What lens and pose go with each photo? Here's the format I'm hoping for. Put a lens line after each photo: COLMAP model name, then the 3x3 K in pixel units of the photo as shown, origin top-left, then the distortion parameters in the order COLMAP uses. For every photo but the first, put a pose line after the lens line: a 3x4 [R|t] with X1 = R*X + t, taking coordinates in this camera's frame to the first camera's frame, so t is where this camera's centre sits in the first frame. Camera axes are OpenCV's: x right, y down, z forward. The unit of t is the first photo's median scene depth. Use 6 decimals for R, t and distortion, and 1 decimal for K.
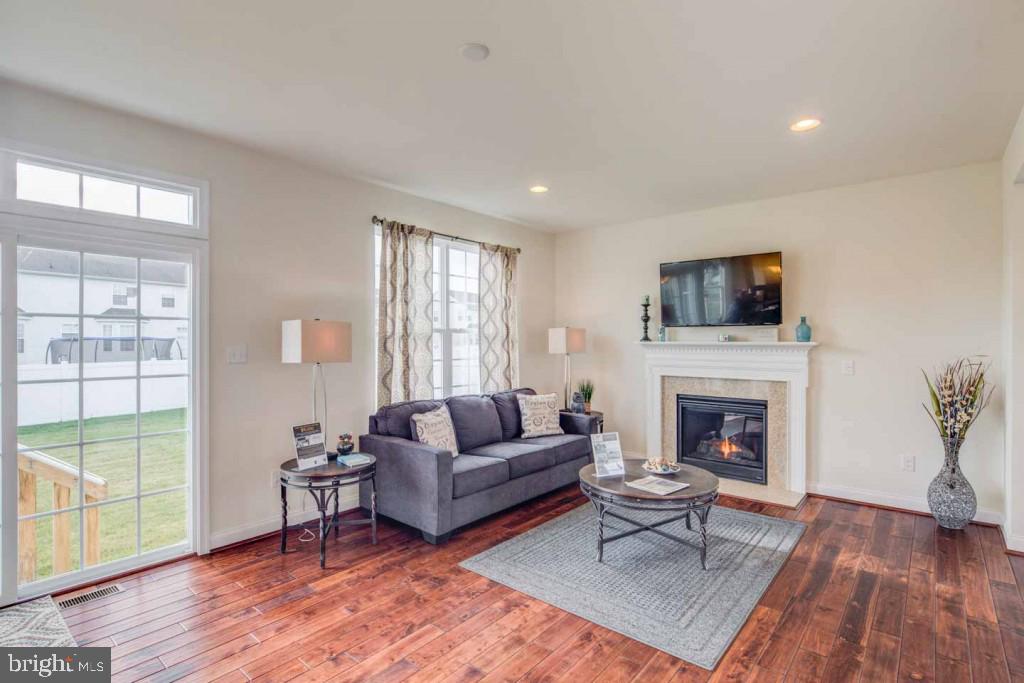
lens RADIAL K [[493.5, 0, 511.4], [0, 493.5, 343.4], [0, 0, 1]] dist [-0.001331, 0.000416]
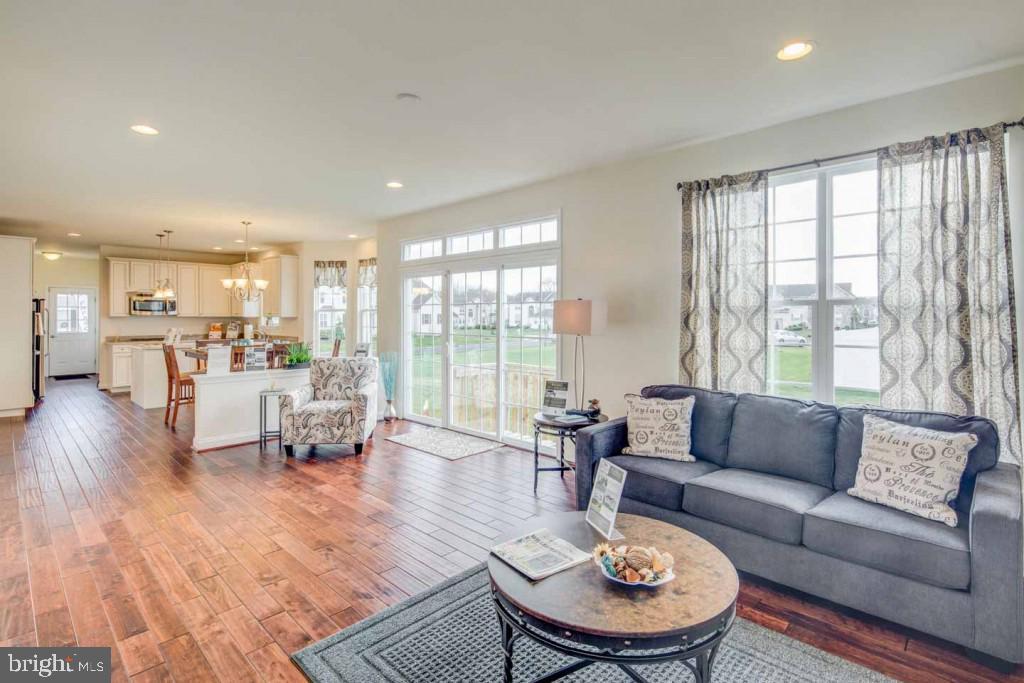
lens RADIAL K [[493.5, 0, 509.3], [0, 493.5, 313.4], [0, 0, 1]] dist [-0.001331, 0.000416]
pose [[-0.068000, 0.003470, -0.997679, 0.671169], [0.000119, 0.999994, 0.003470, -0.014269], [0.997685, 0.000117, -0.068000, 0.732738]]
